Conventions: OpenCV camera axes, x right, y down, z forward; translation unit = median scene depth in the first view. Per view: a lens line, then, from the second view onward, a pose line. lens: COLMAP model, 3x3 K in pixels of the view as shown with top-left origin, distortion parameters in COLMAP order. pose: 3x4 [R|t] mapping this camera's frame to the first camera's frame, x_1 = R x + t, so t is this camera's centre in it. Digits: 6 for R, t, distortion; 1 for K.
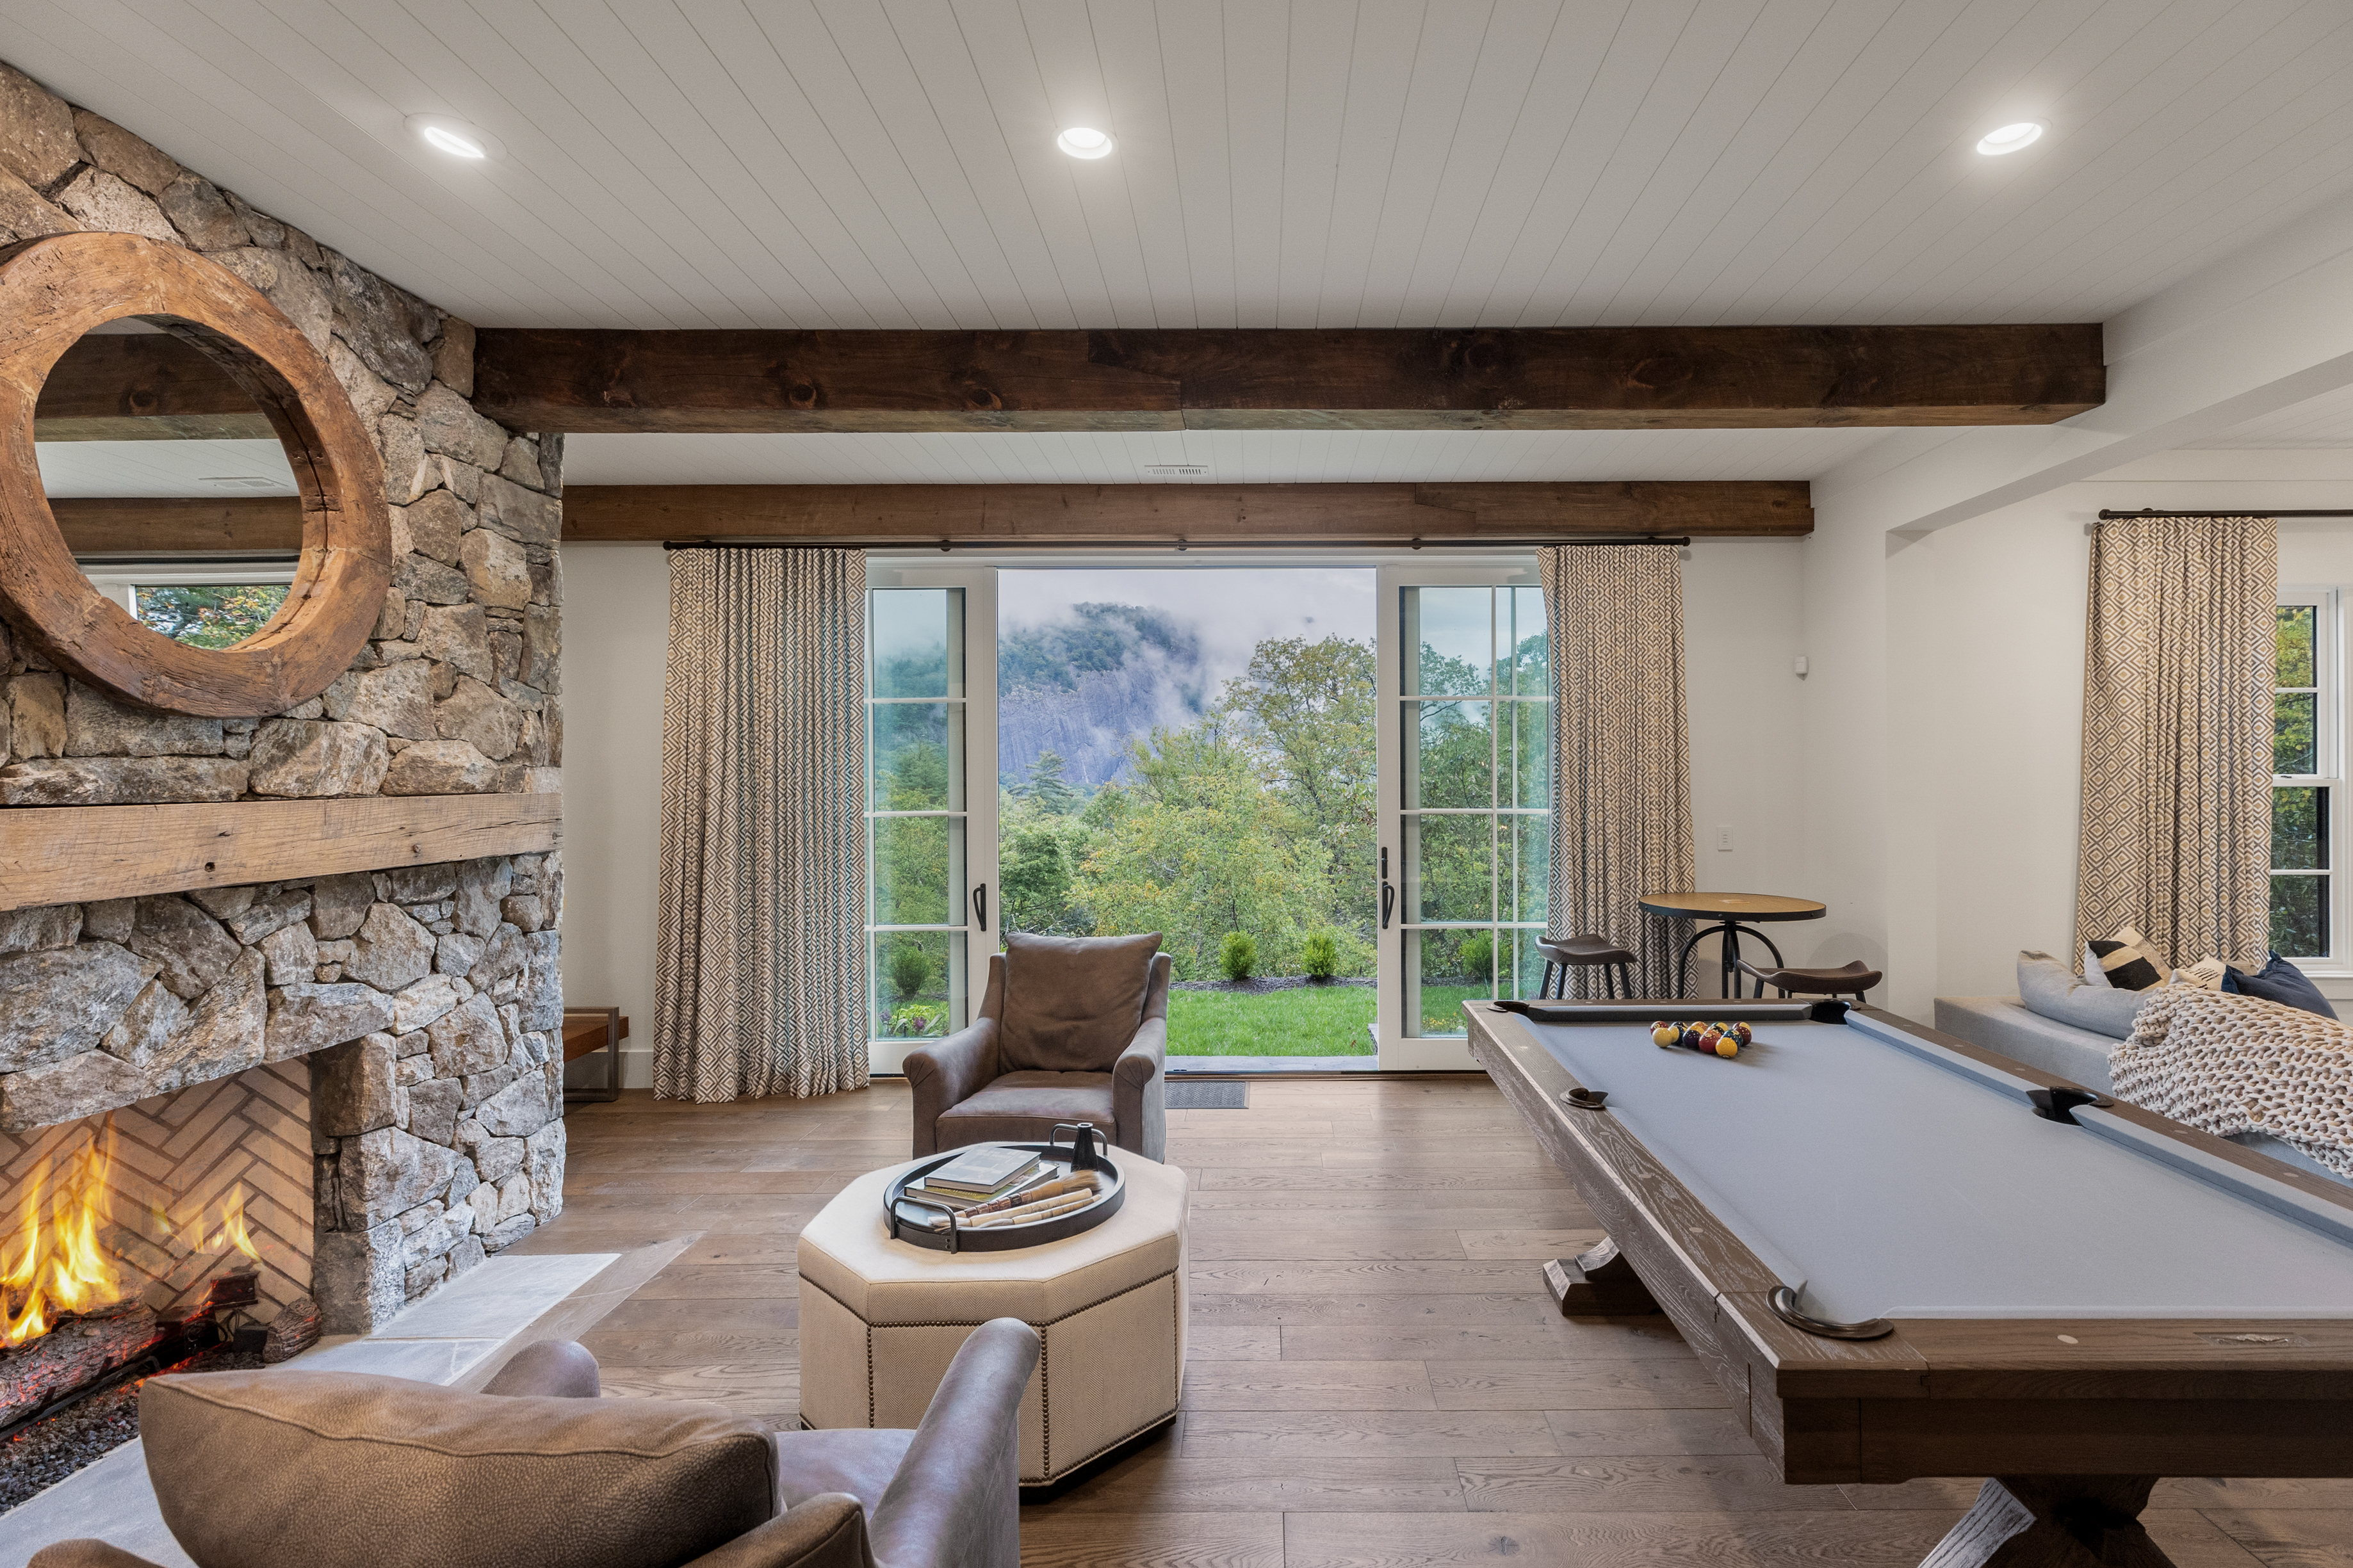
lens RADIAL K [[1111.8, 0, 1176.5], [0, 1111.8, 784.0], [0, 0, 1]] dist [0.023404, 0.000261]
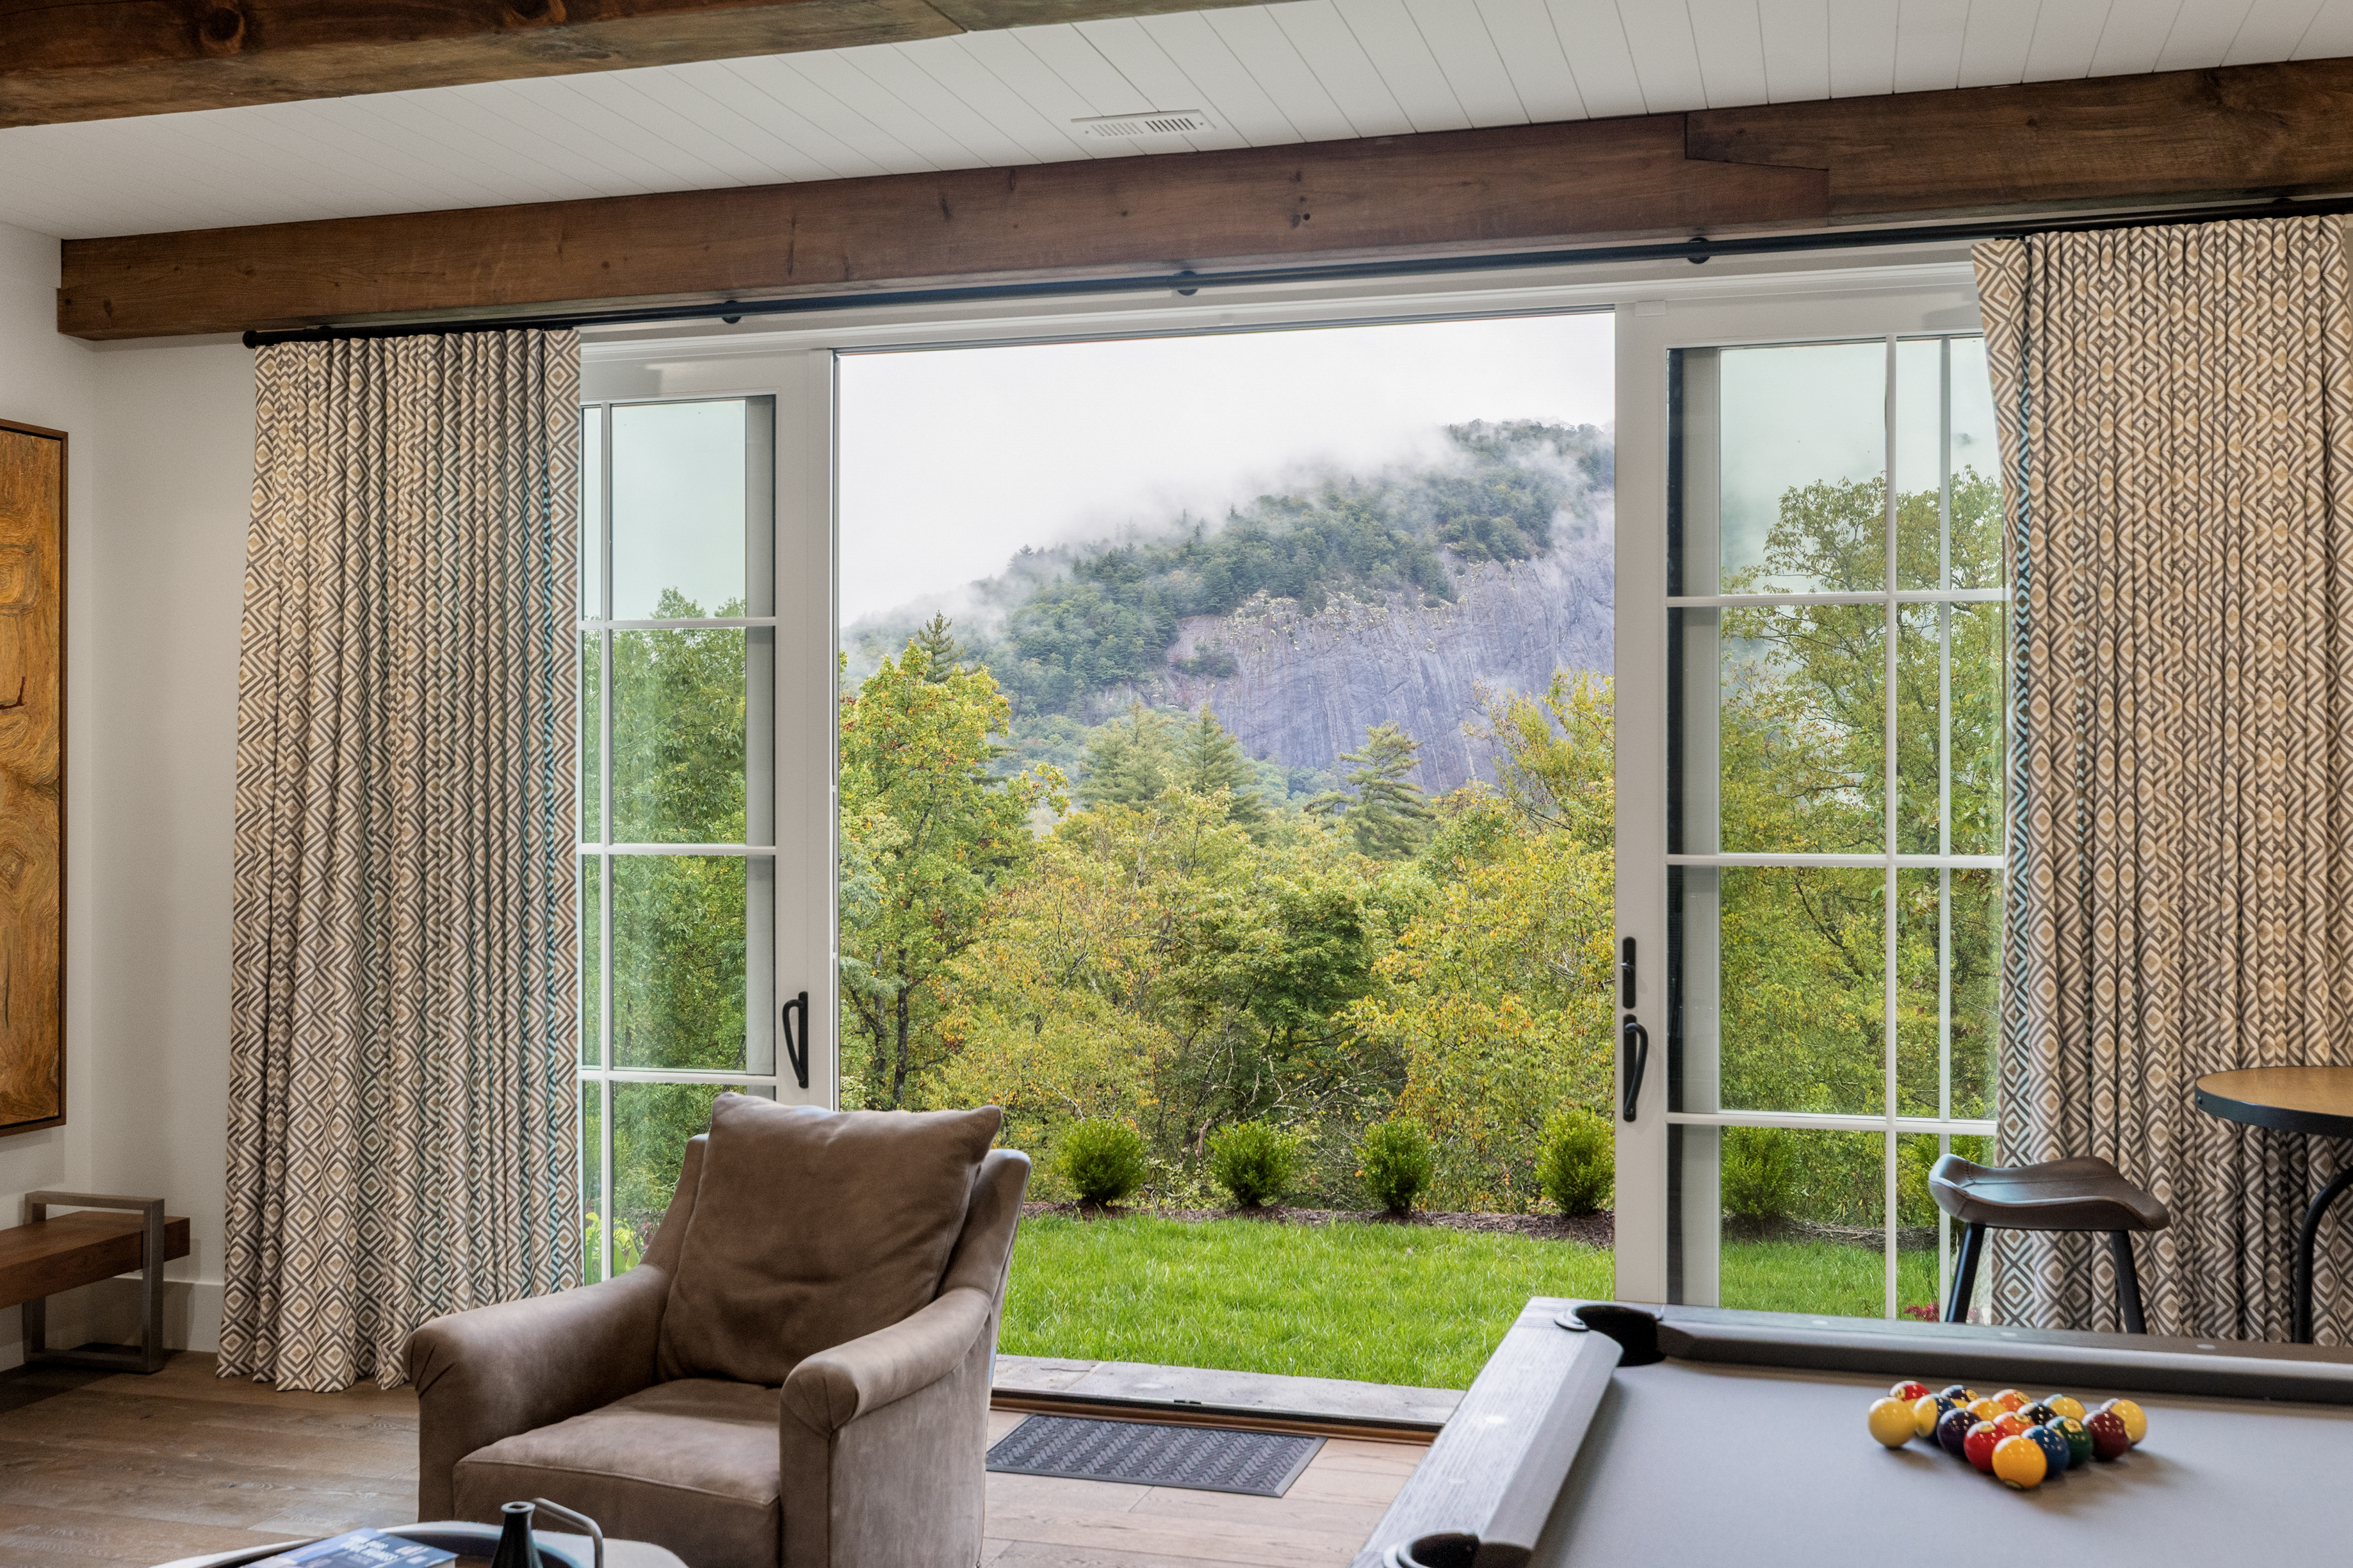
lens RADIAL K [[2236.2, 0, 1176.5], [0, 2236.2, 784.0], [0, 0, 1]] dist [0.017753, 0.006401]
pose [[0.960505, 0.005425, -0.278211, 0.269133], [-0.006592, 0.999973, -0.003257, -0.000458], [0.278186, 0.004962, 0.960514, 0.094601]]
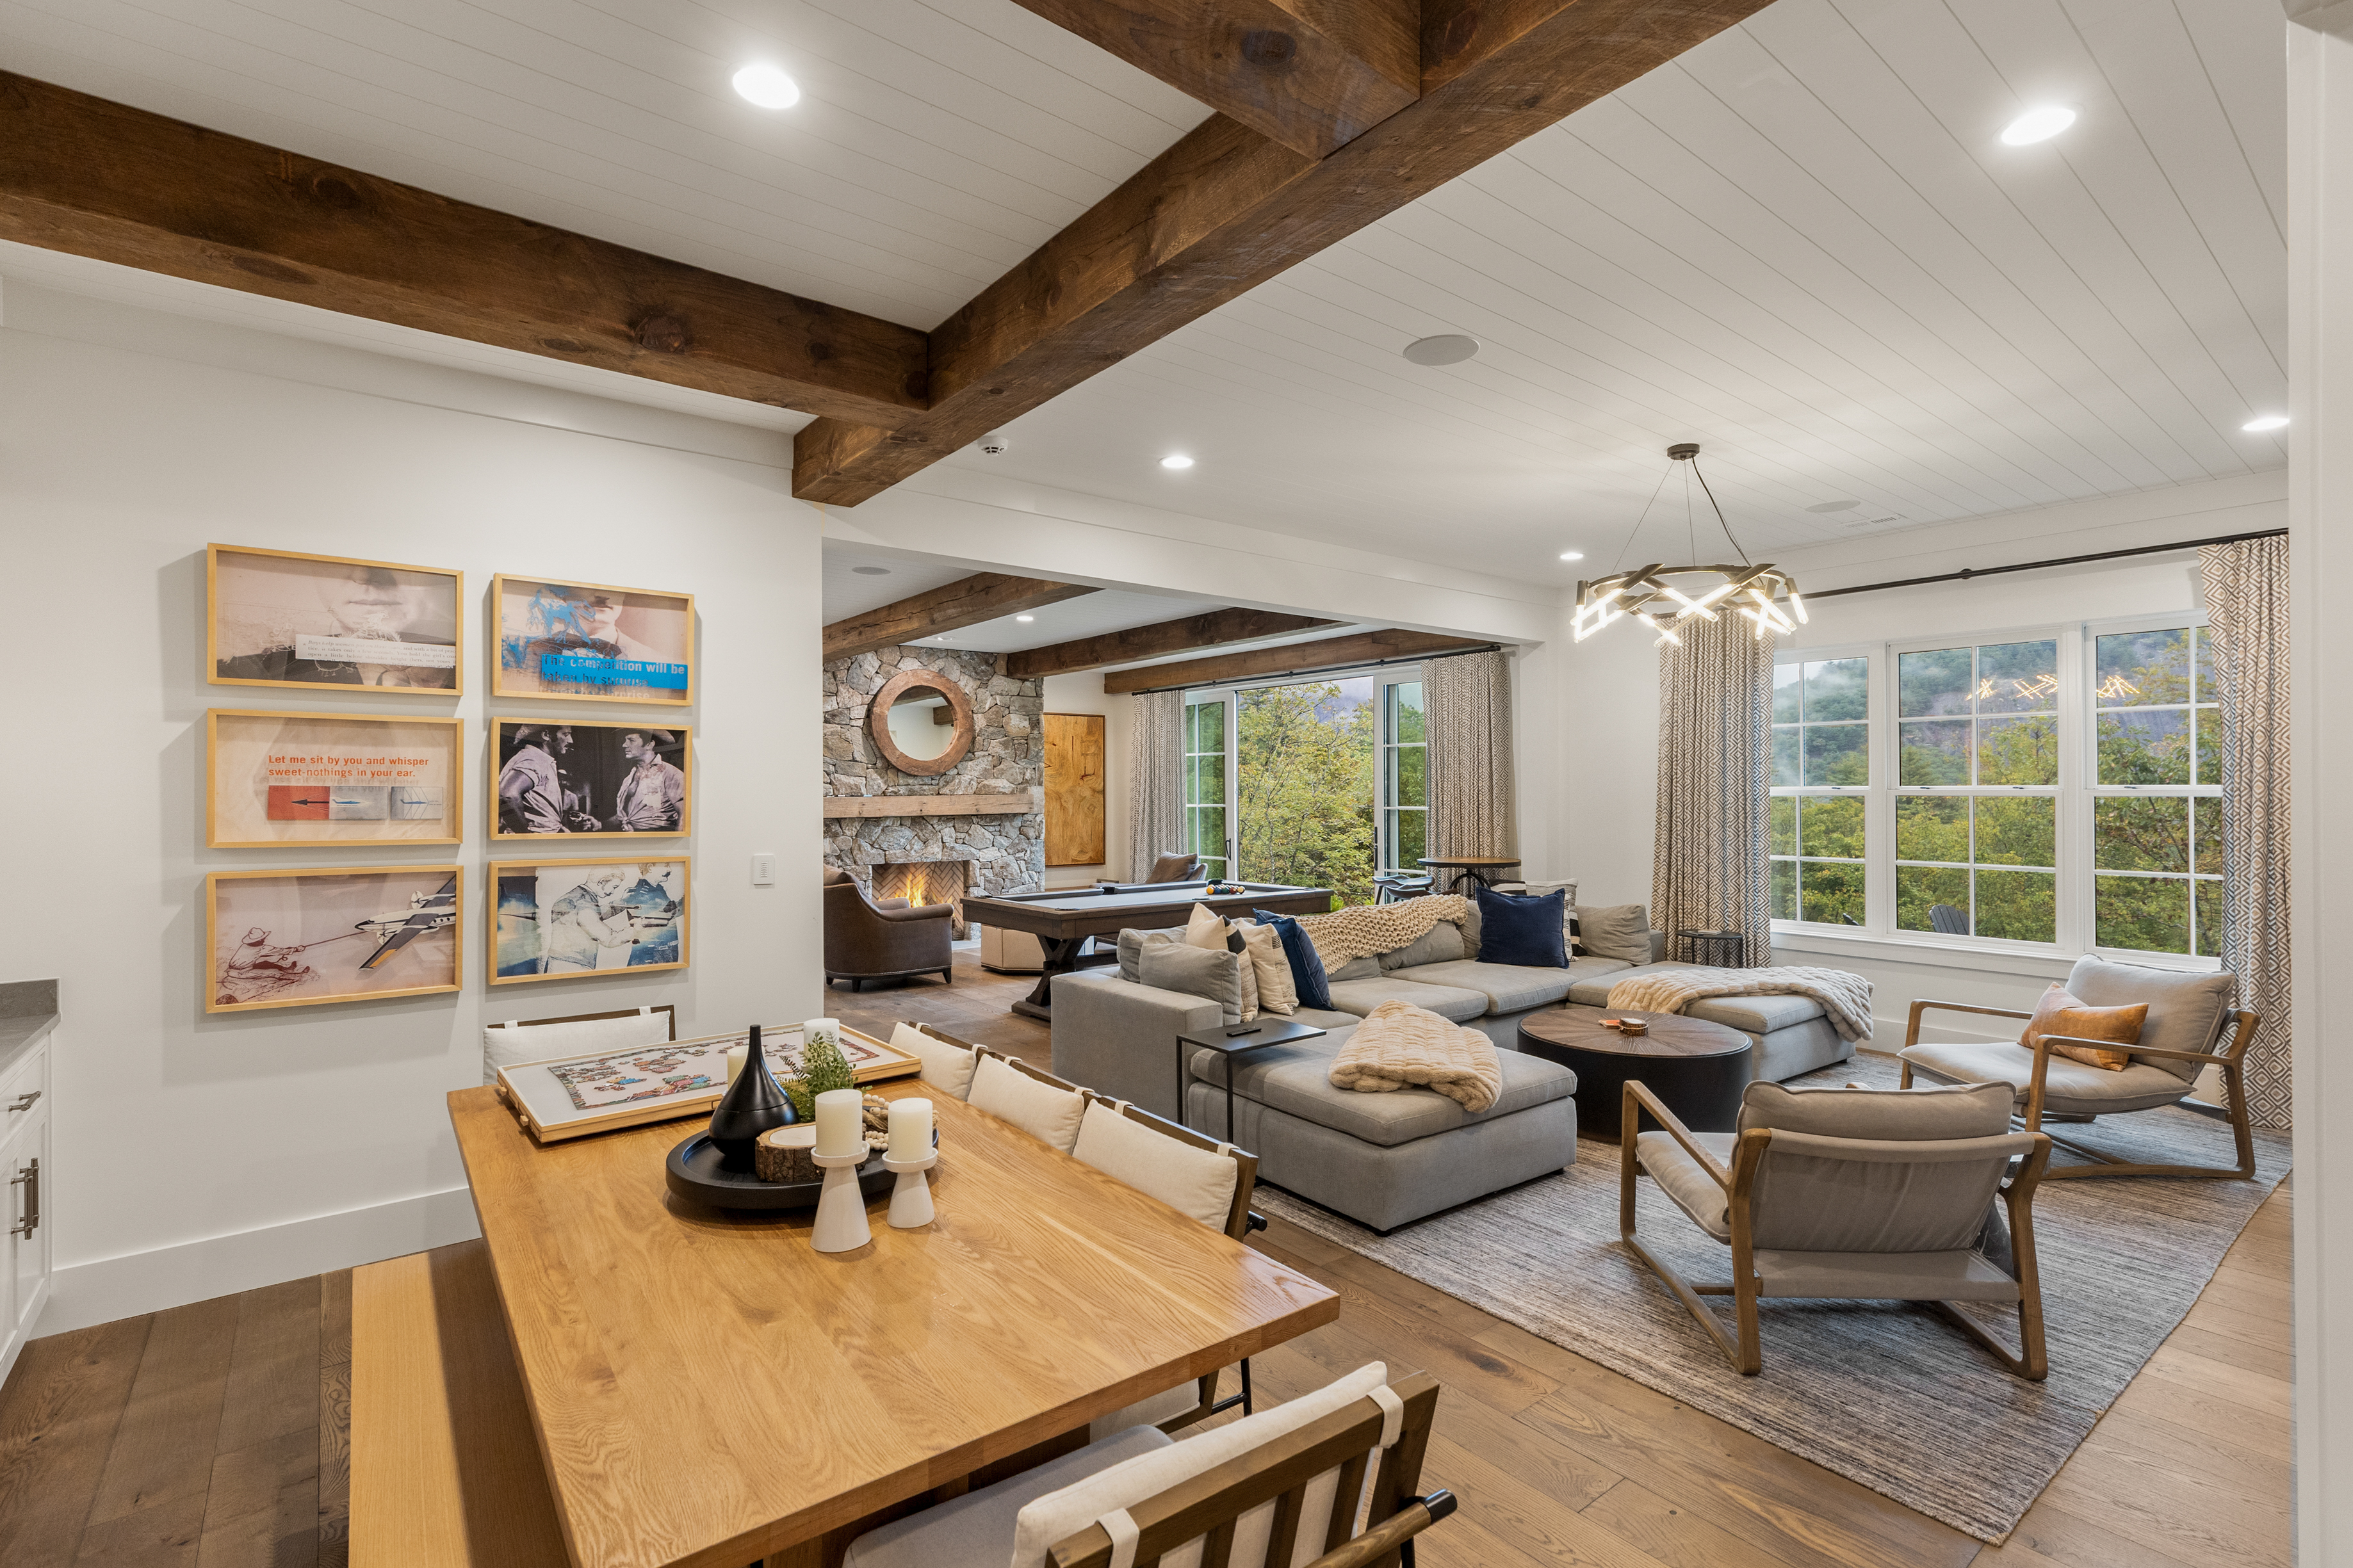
lens RADIAL K [[1071.0, 0, 1169.2], [0, 1071.0, 805.7], [0, 0, 1]] dist [0.009473, 0.000680]
pose [[0.615574, 0.013299, -0.787967, 1.433668], [-0.002110, 0.999882, 0.015227, -0.004756], [0.788076, -0.007711, 0.615529, -0.378283]]
